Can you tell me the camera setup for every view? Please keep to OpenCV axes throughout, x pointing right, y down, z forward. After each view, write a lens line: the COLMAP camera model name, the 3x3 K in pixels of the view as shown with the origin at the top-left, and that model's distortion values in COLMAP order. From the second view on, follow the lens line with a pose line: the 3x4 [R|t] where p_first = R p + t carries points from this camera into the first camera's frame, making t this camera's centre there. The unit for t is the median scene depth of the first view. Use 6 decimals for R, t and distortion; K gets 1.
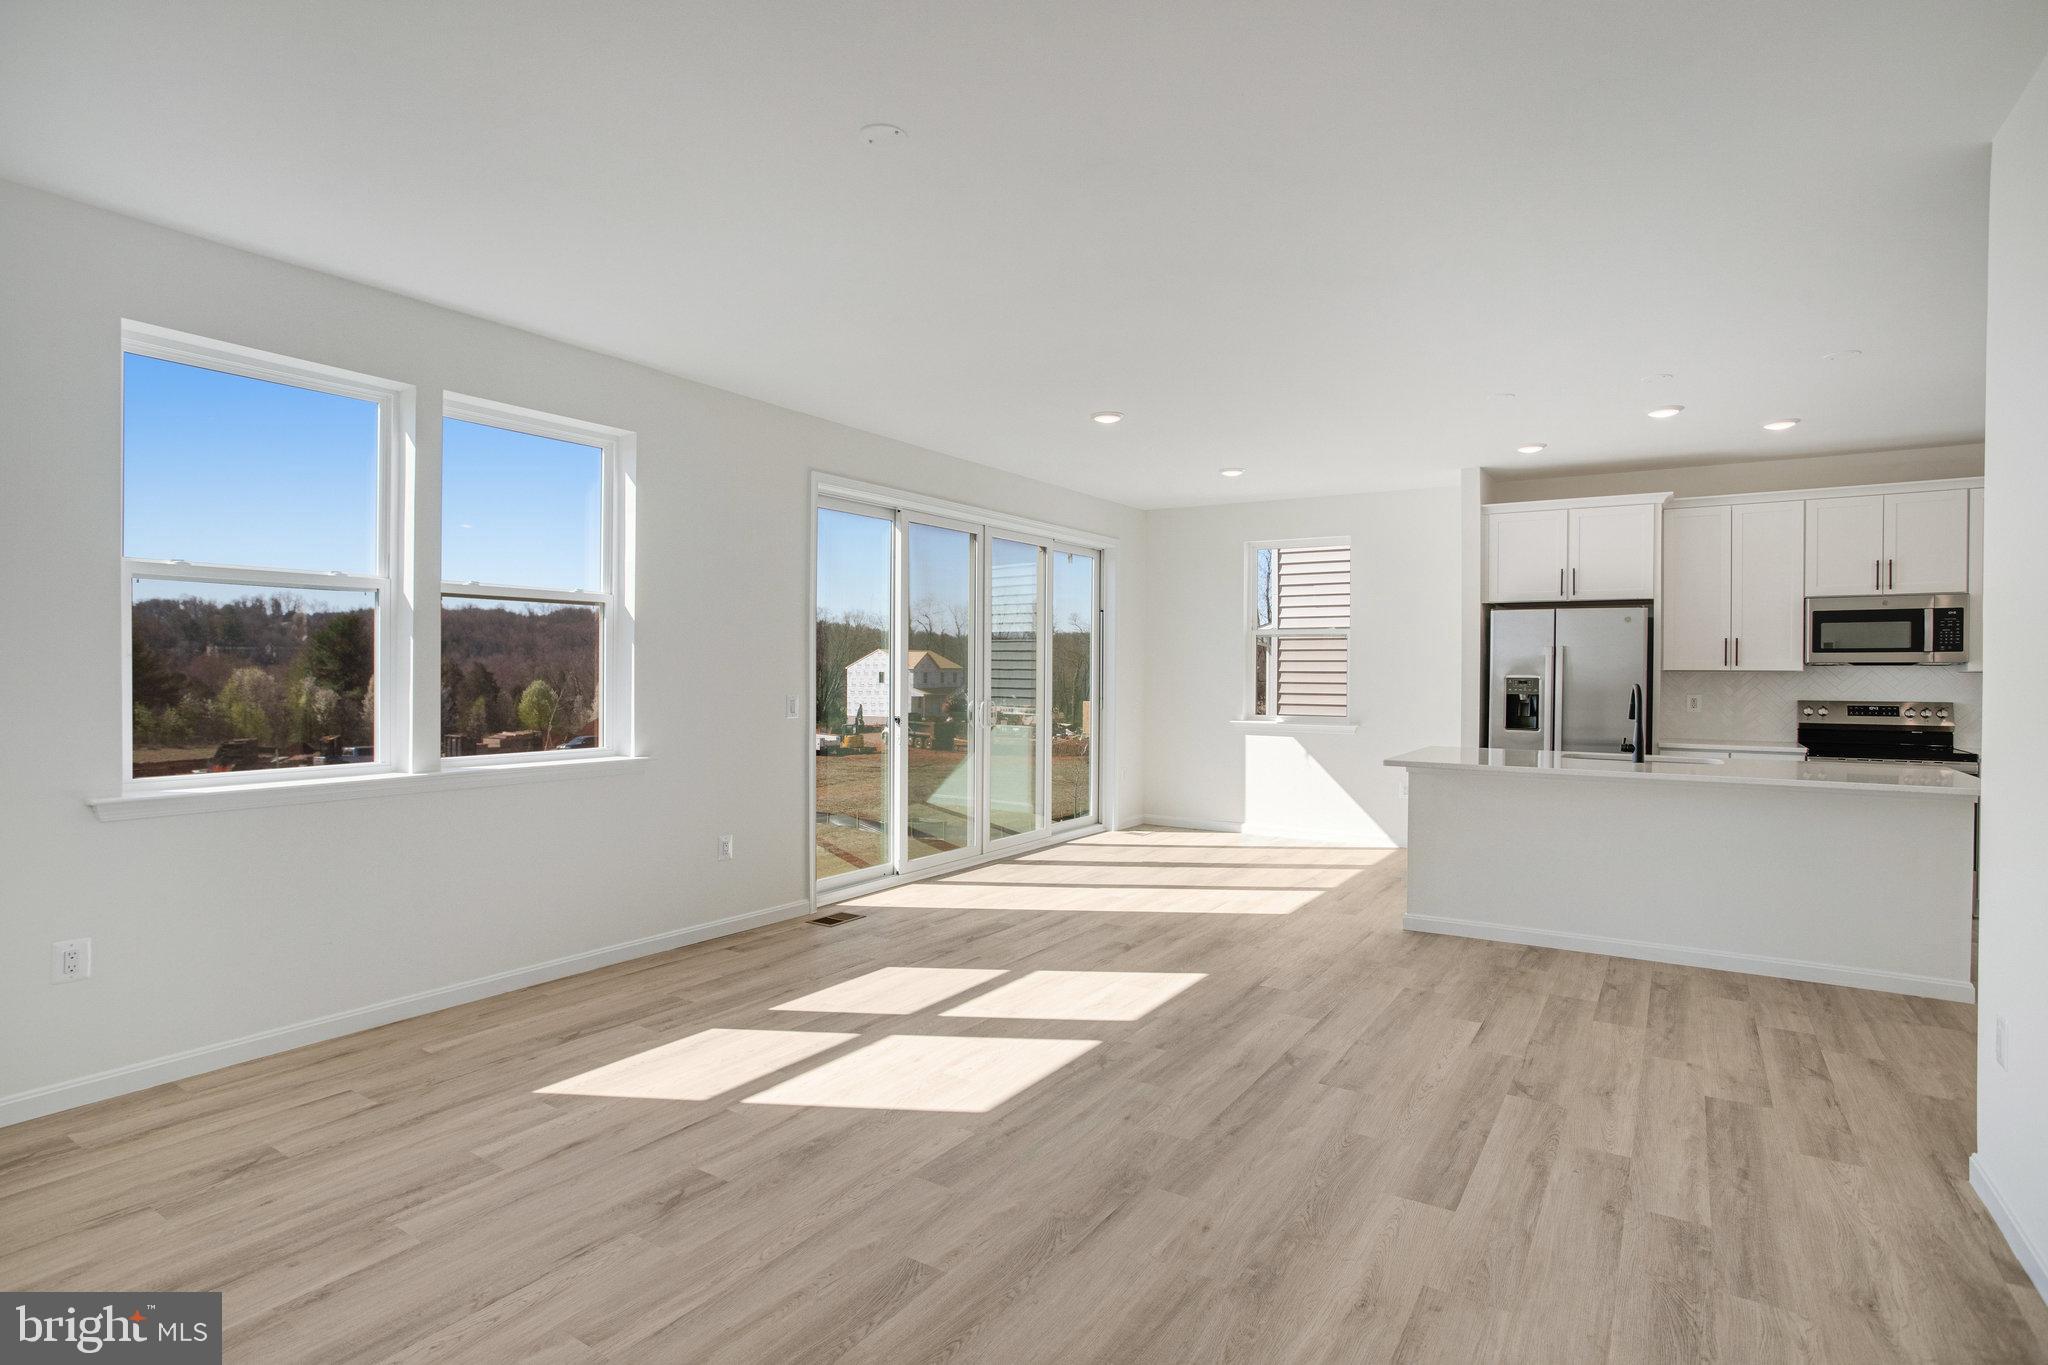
lens RADIAL K [[1037.5, 0, 1024.0], [0, 1037.5, 682.5], [0, 0, 1]] dist [-0.041976, 0.013577]
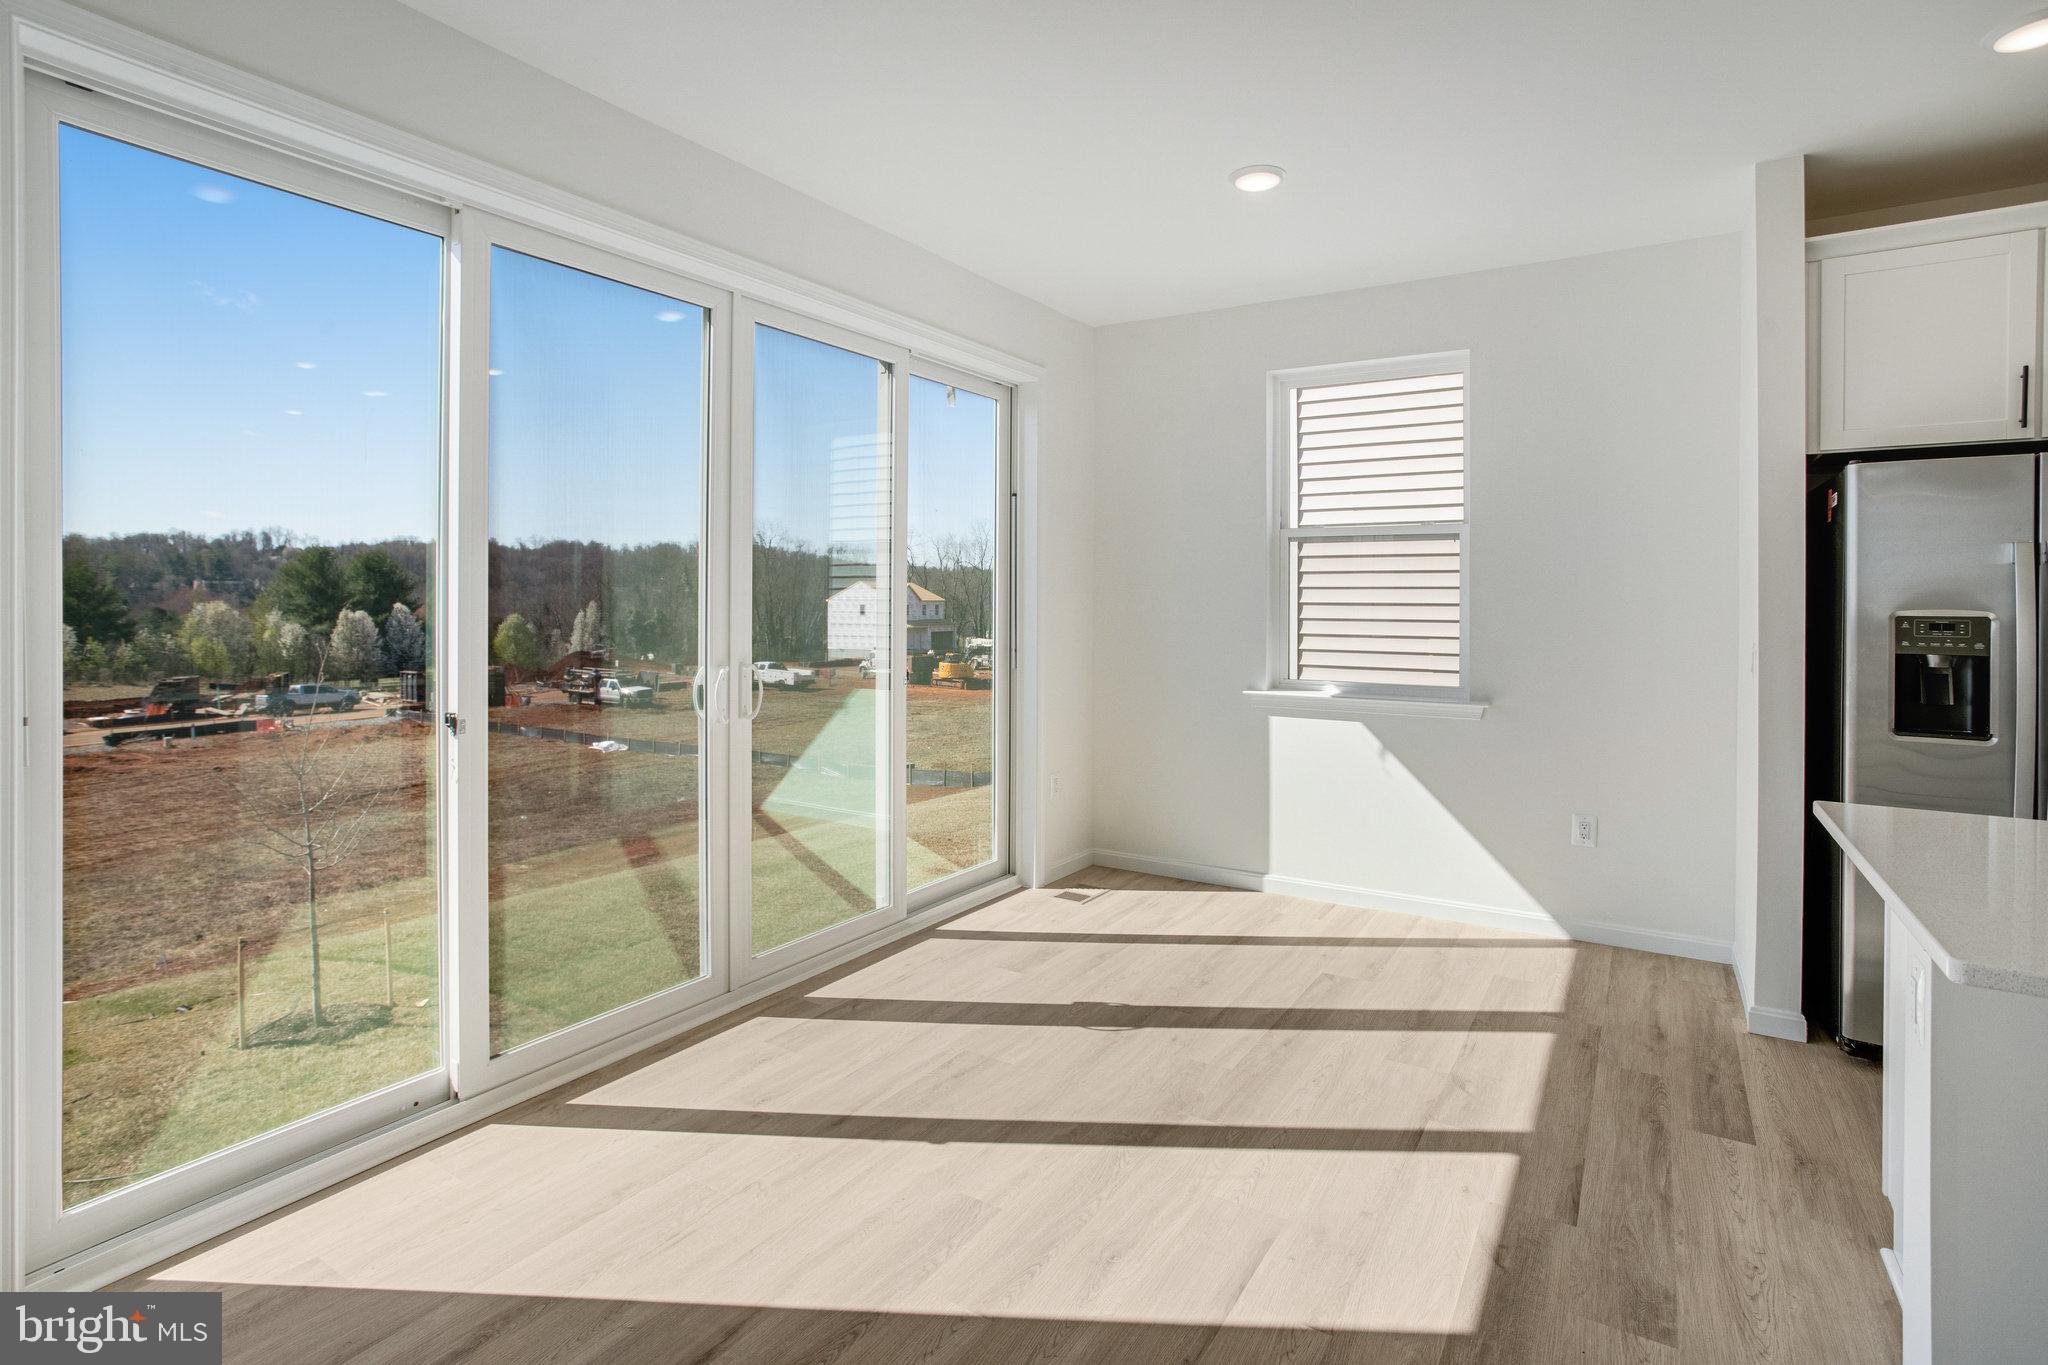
lens RADIAL K [[1000.6, 0, 1027.4], [0, 1000.6, 603.1], [0, 0, 1]] dist [-0.028224, 0.012782]
pose [[0.999904, -0.002064, 0.013688, 0.096094], [0.002223, 0.999930, -0.011583, -0.006324], [-0.013663, 0.011613, 0.999839, 0.590058]]
